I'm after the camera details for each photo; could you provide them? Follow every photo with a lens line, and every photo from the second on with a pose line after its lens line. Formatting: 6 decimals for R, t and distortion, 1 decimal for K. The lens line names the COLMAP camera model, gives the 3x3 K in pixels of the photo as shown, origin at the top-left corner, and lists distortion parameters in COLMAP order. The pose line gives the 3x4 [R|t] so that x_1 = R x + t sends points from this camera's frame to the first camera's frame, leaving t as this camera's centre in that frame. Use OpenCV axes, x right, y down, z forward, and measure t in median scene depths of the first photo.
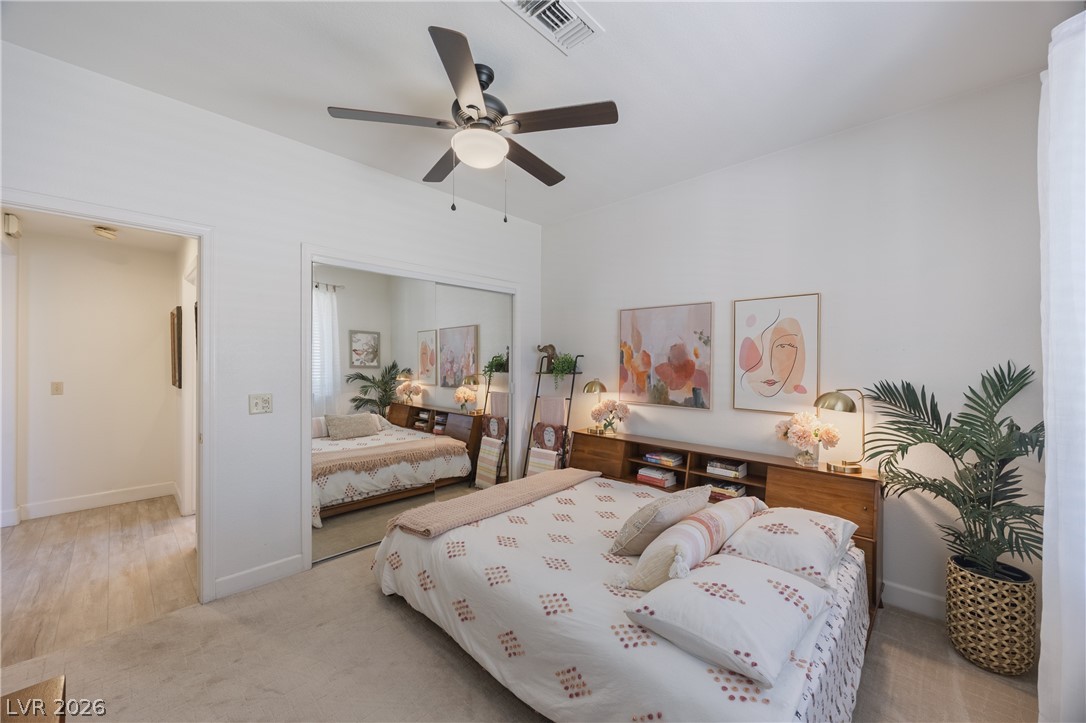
lens RADIAL K [[411.1, 0, 545.3], [0, 411.1, 360.4], [0, 0, 1]] dist [-0.003697, 0.000423]
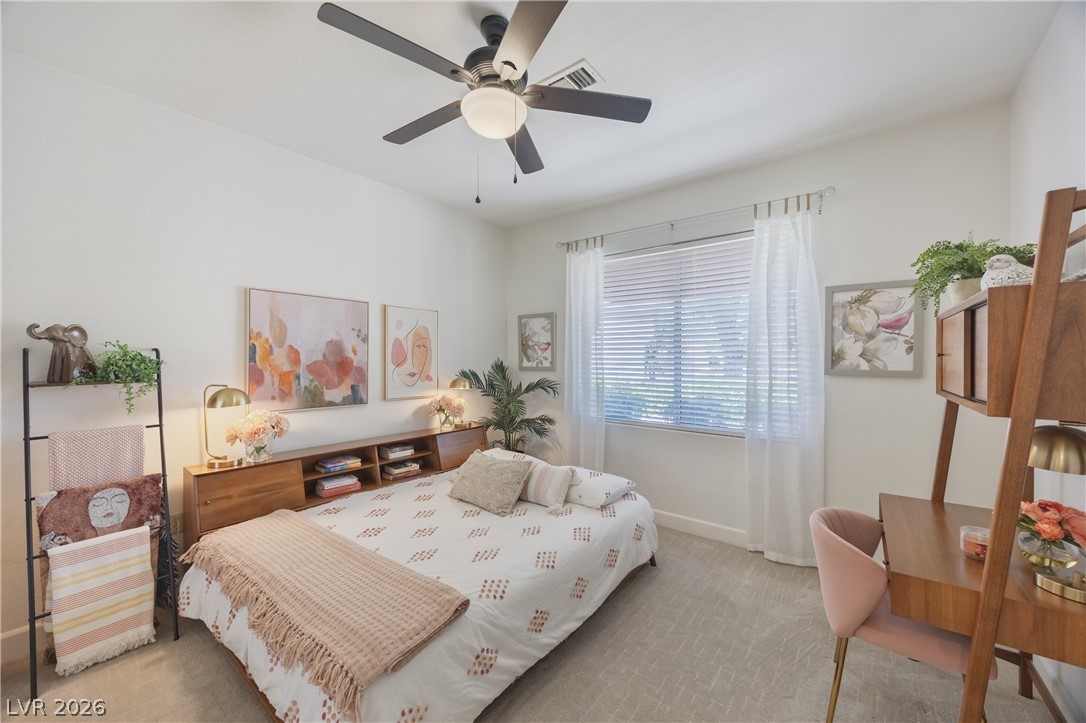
lens RADIAL K [[411.1, 0, 542.0], [0, 411.1, 360.2], [0, 0, 1]] dist [-0.003697, 0.000423]
pose [[-0.092724, -0.009395, 0.995648, -0.647028], [-0.001608, 0.999956, 0.009286, -0.002899], [-0.995691, -0.000739, -0.092735, 0.611453]]
